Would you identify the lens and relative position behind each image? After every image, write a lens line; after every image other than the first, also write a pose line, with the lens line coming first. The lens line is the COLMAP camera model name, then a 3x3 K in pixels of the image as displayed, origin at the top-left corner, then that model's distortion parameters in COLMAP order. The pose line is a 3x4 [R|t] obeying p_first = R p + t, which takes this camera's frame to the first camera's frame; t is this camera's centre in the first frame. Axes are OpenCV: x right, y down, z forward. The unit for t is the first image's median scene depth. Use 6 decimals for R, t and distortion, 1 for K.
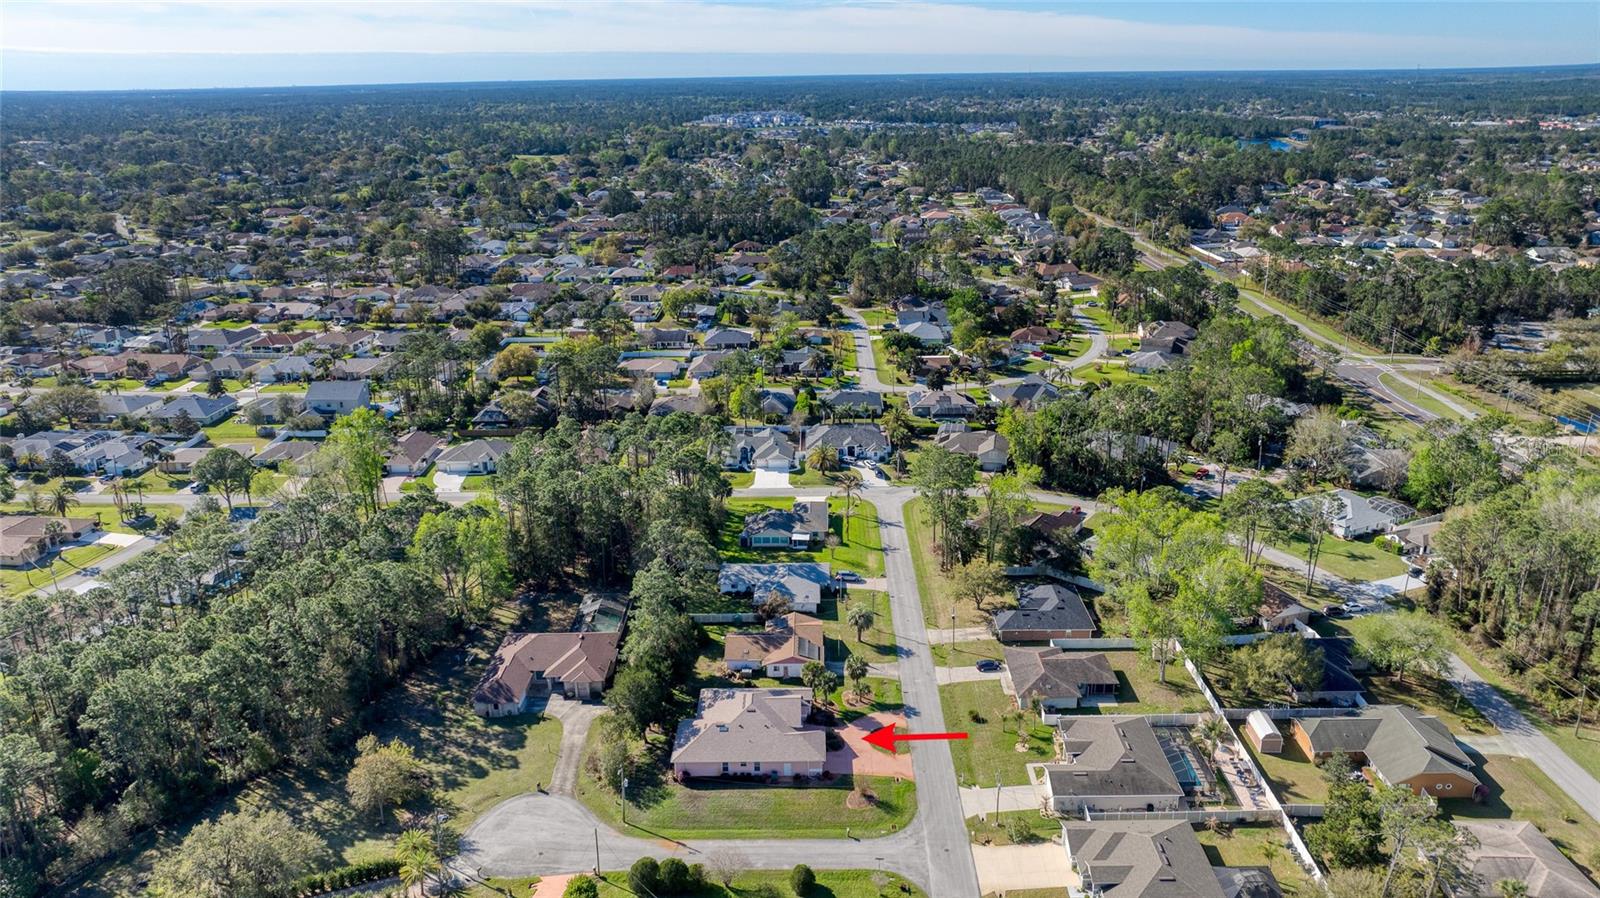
lens RADIAL K [[1120.0, 0, 800.0], [0, 1120.0, 449.0], [0, 0, 1]] dist [-0.021486, 0.004827]
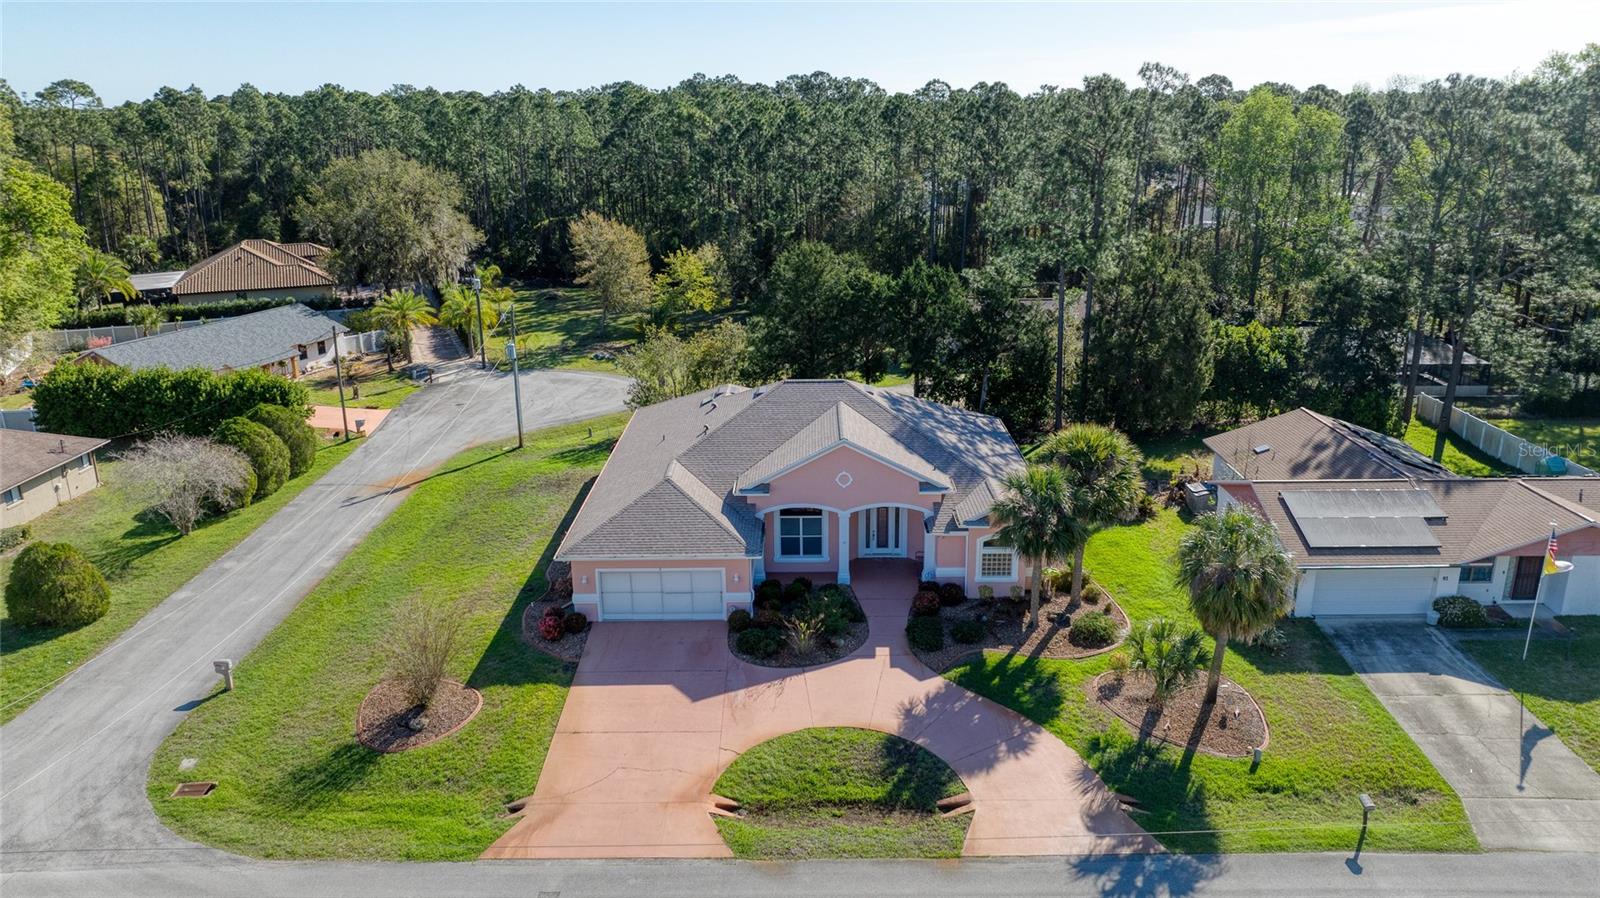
lens RADIAL K [[1120.0, 0, 800.0], [0, 1120.0, 449.0], [0, 0, 1]] dist [-0.021486, 0.004827]
pose [[0.008755, 0.307710, -0.951440, 0.238500], [-0.312572, 0.904640, 0.289698, 0.141913], [0.949854, 0.294857, 0.104102, 0.906122]]
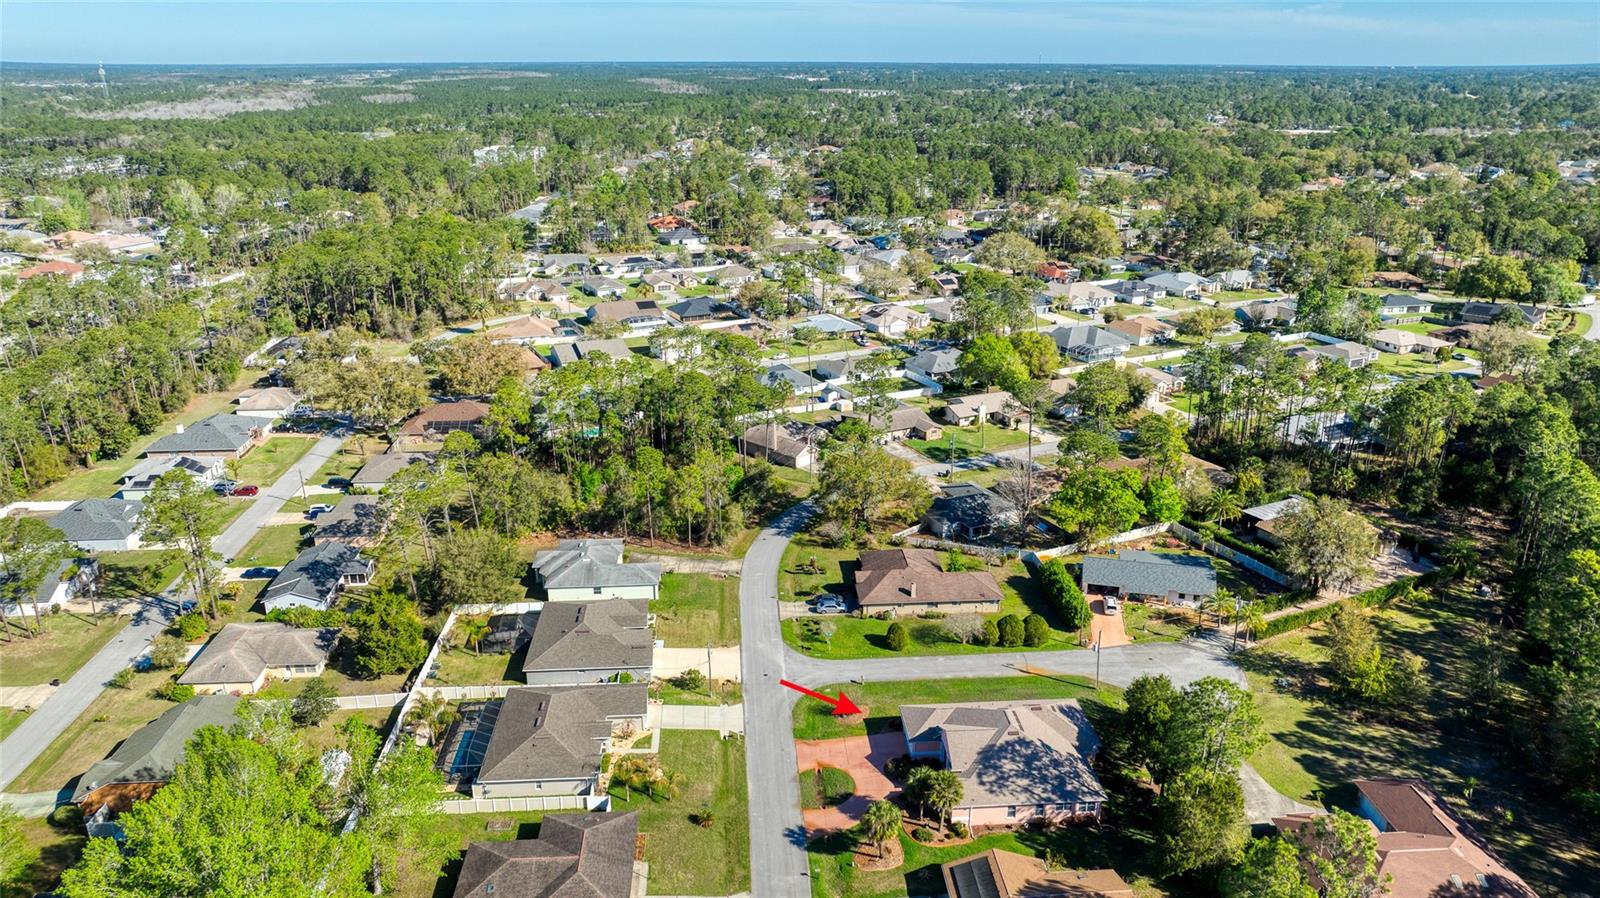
lens RADIAL K [[1120.0, 0, 800.0], [0, 1120.0, 449.0], [0, 0, 1]] dist [-0.021486, 0.004827]
pose [[-0.996582, 0.042456, -0.070860, 0.134312], [-0.010016, 0.789378, 0.613825, -0.356008], [0.081997, 0.612437, -0.786255, 1.373910]]
